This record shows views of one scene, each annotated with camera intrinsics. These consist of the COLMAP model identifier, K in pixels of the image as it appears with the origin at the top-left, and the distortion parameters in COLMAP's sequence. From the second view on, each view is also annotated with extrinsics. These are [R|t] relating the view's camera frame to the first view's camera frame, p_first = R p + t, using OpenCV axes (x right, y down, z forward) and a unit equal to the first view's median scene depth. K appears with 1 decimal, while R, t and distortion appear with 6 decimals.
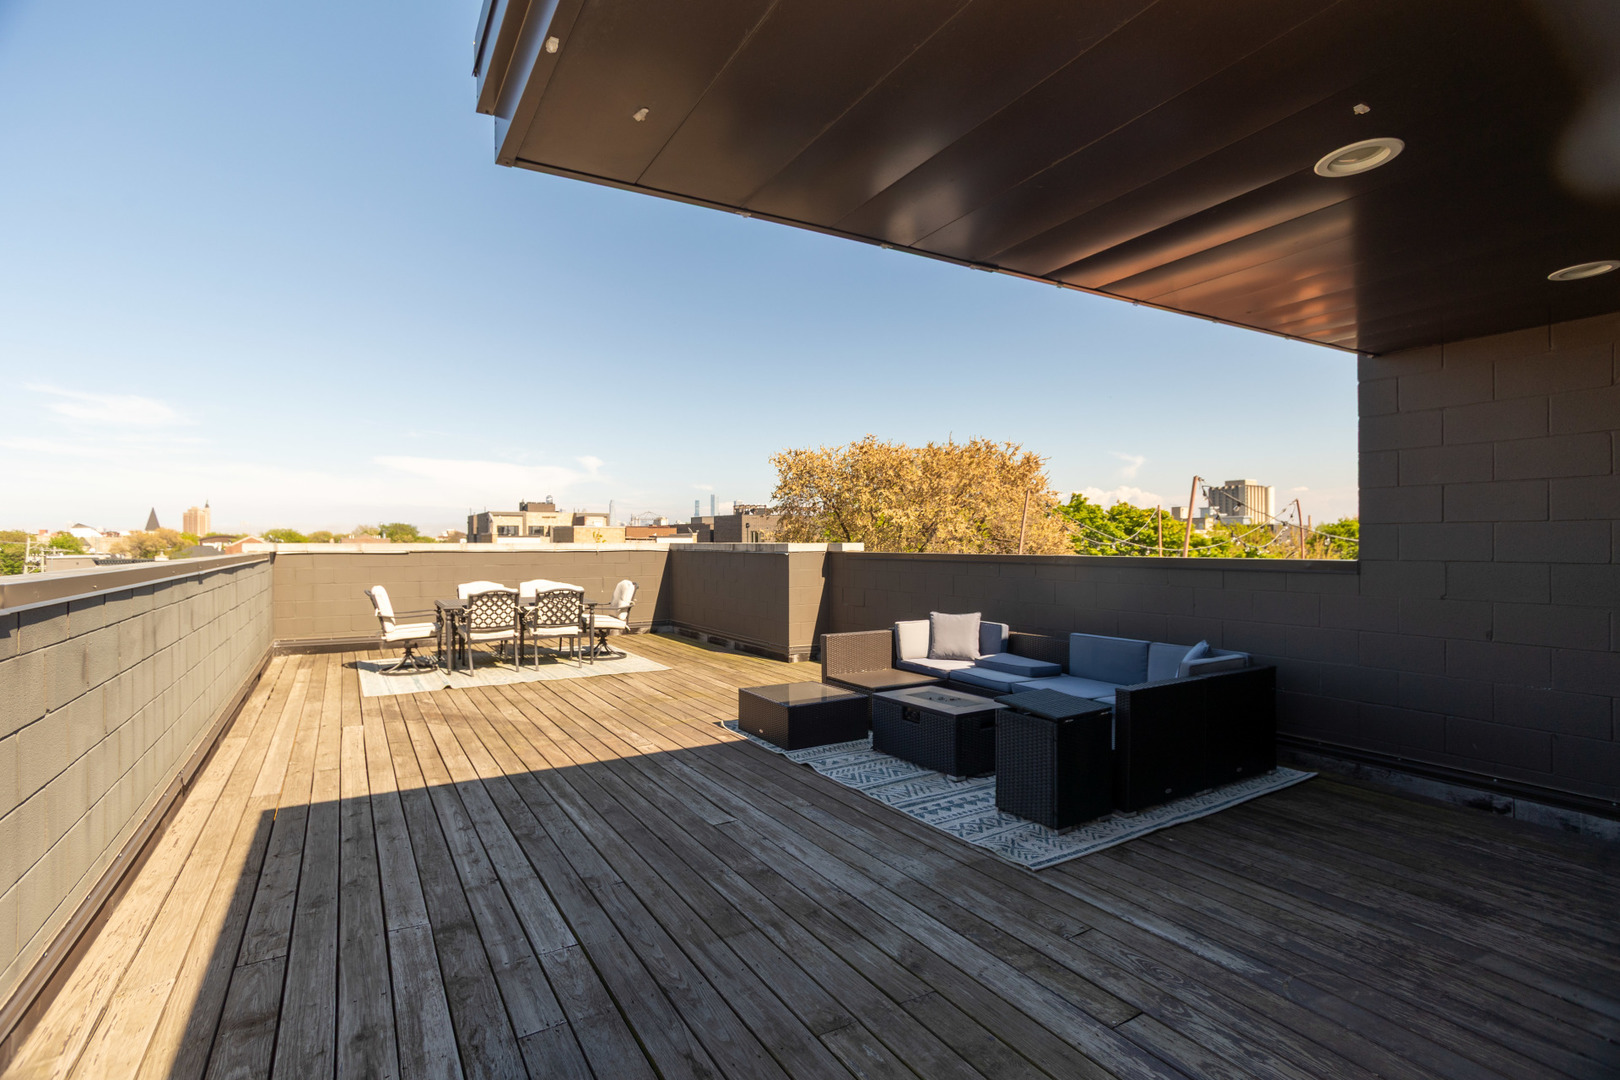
lens RADIAL K [[775.3, 0, 805.6], [0, 775.3, 544.1], [0, 0, 1]] dist [-0.079385, 0.051070]
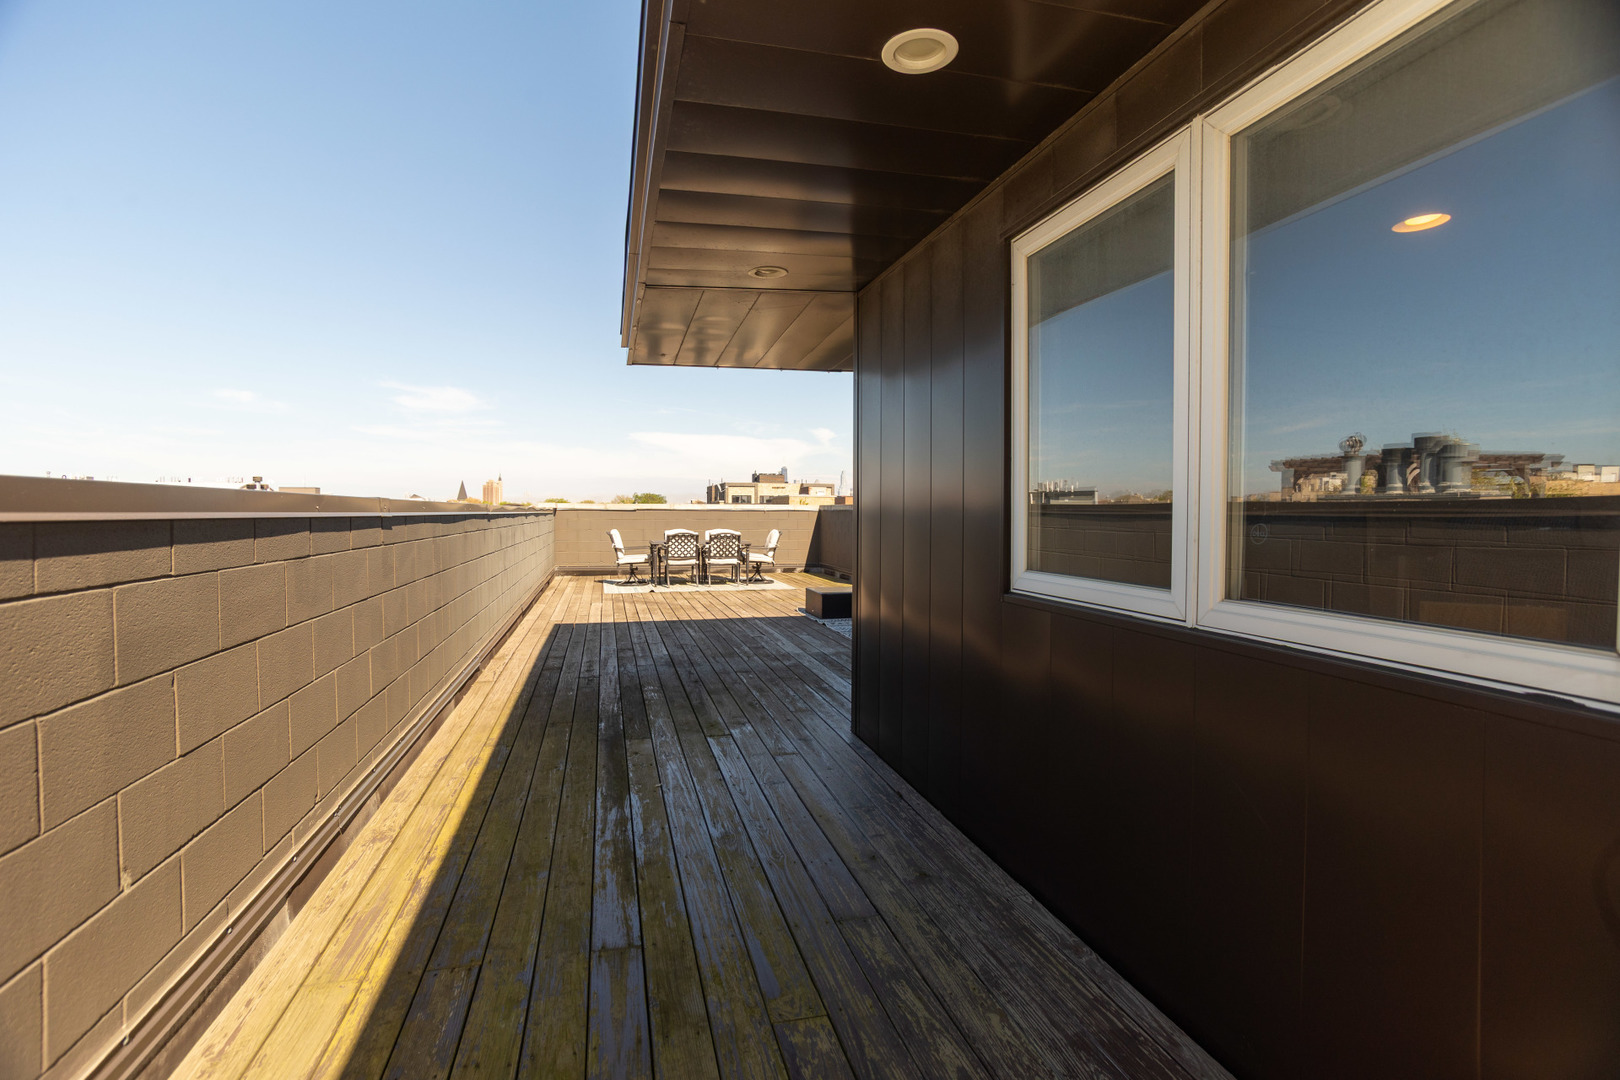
lens RADIAL K [[775.3, 0, 805.6], [0, 775.3, 544.1], [0, 0, 1]] dist [-0.079385, 0.051070]
pose [[0.957450, 0.018155, -0.288026, 0.273685], [-0.007149, 0.999205, 0.039216, 0.020085], [0.288509, -0.035488, 0.956819, -0.410704]]
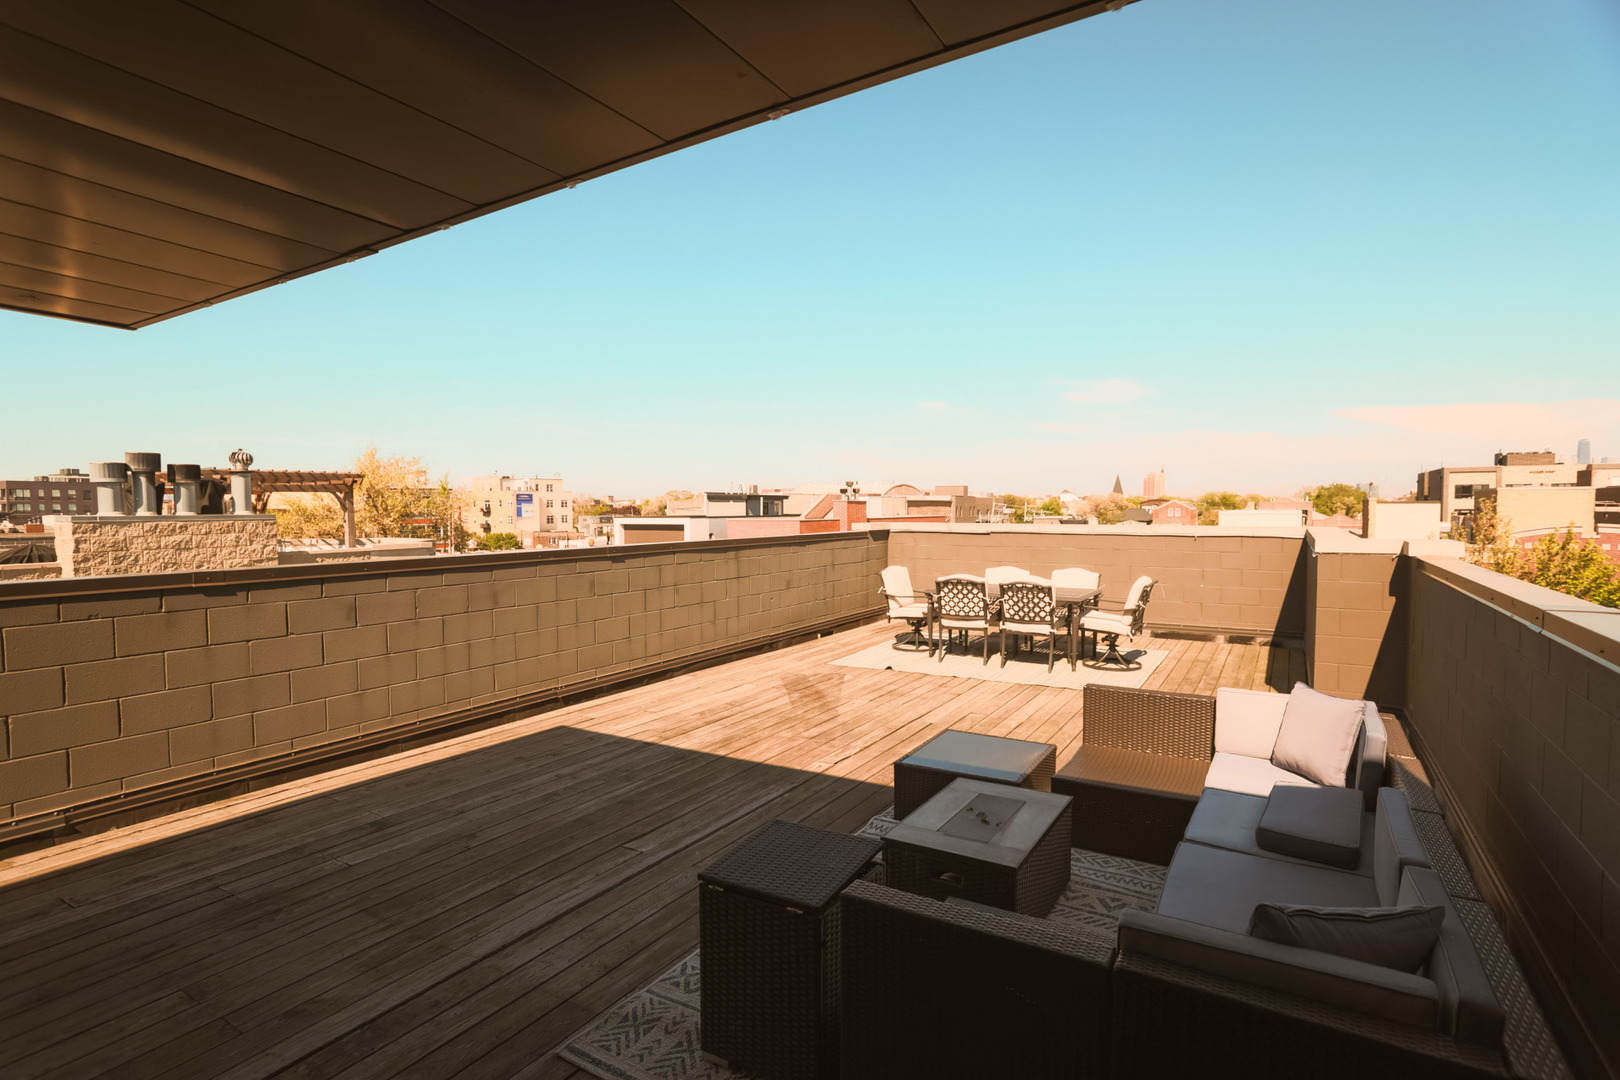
lens RADIAL K [[817.8, 0, 810.0], [0, 817.8, 540.0], [0, 0, 1]] dist [-0.042458, 0.020420]
pose [[0.467132, 0.037339, -0.883399, 0.414329], [-0.000500, 0.999119, 0.041966, -0.031316], [0.884187, -0.019162, 0.466739, 0.341554]]
